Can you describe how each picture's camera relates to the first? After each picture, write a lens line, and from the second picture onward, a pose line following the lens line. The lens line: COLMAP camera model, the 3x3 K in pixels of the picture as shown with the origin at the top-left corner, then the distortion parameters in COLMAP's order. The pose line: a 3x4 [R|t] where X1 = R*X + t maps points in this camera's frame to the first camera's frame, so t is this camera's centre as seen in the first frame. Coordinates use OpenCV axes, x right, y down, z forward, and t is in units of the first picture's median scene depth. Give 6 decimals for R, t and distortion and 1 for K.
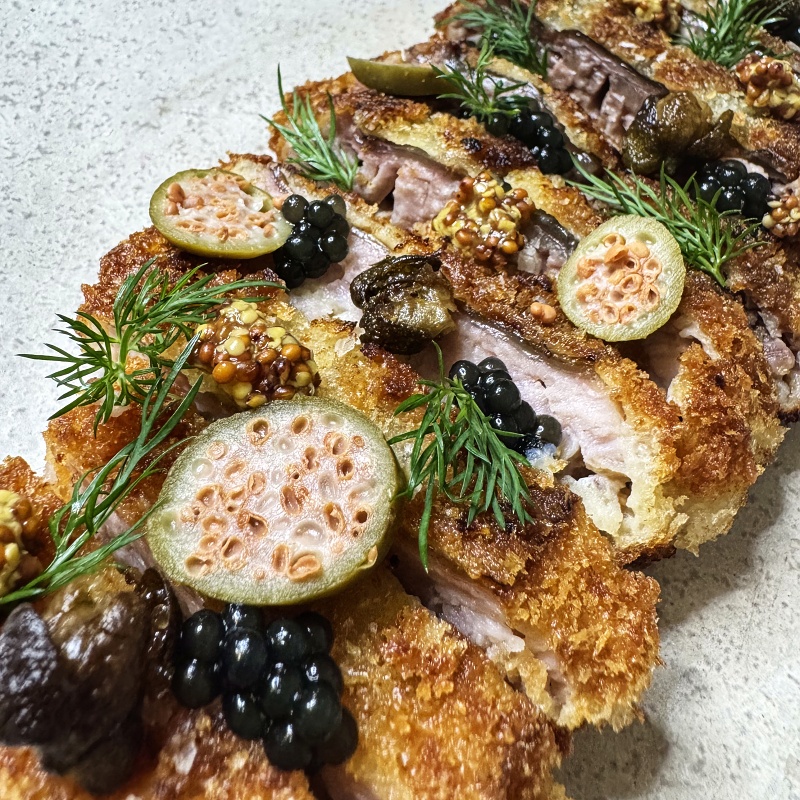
lens RADIAL K [[754.5, 0, 408.9], [0, 754.5, 238.7], [0, 0, 1]] dist [-0.009723, -0.008218]
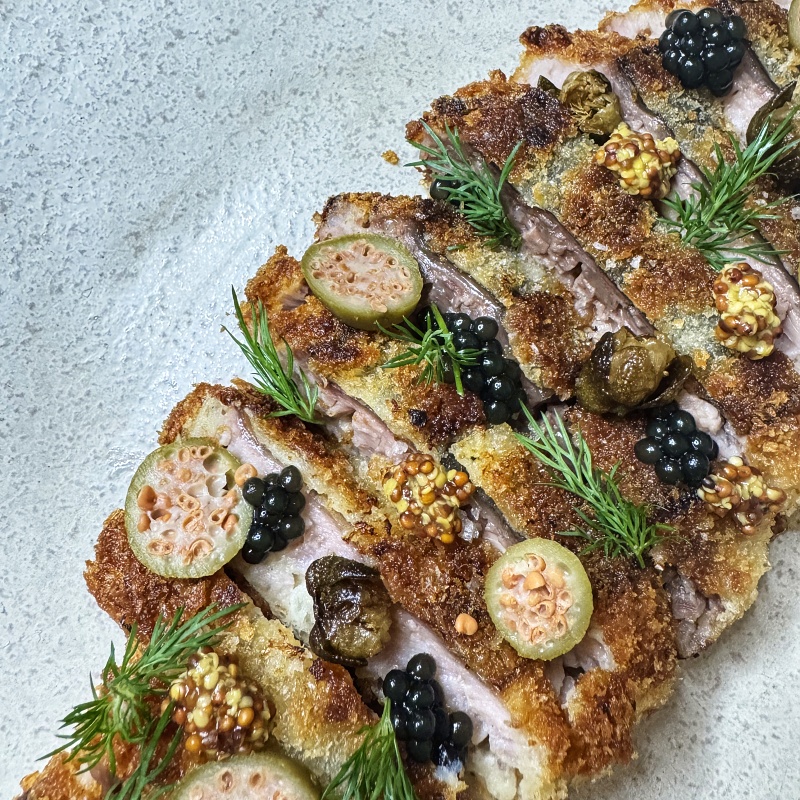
lens RADIAL K [[754.5, 0, 408.9], [0, 754.5, 238.7], [0, 0, 1]] dist [-0.009723, -0.008218]
pose [[0.994649, -0.005126, -0.103184, 0.174855], [0.050504, 0.895418, 0.442354, -0.780893], [0.090126, -0.445198, 0.890885, 0.187662]]
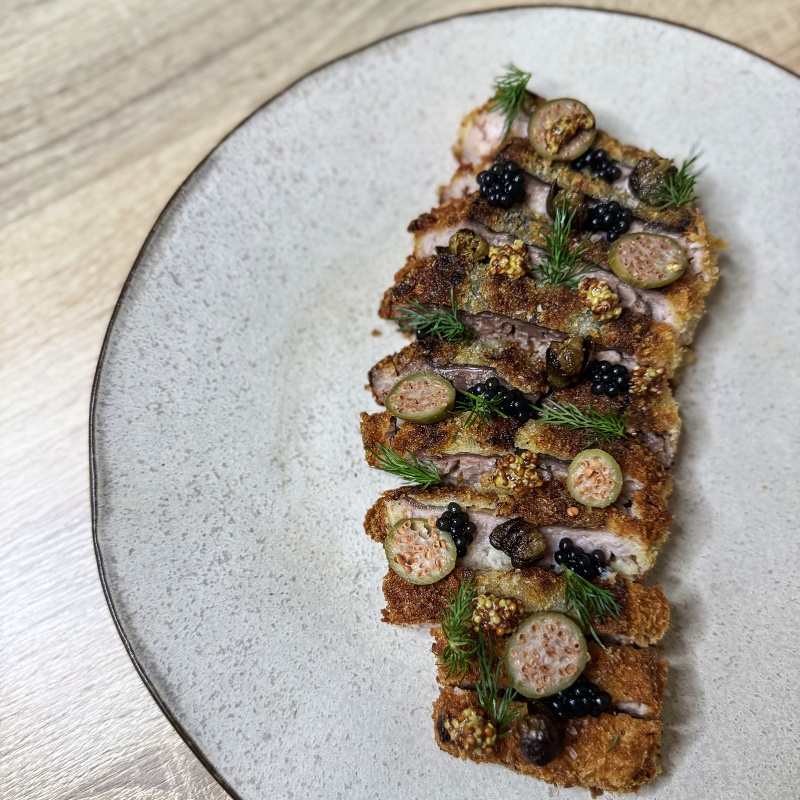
lens RADIAL K [[780.2, 0, 400.0], [0, 780.2, 400.0], [0, 0, 1]] dist [0.140203, -0.519722]
pose [[0.829270, -0.557030, 0.045056, -0.143340], [0.447824, 0.710587, 0.542696, -1.371374], [-0.334314, -0.429865, 0.838720, -0.553189]]
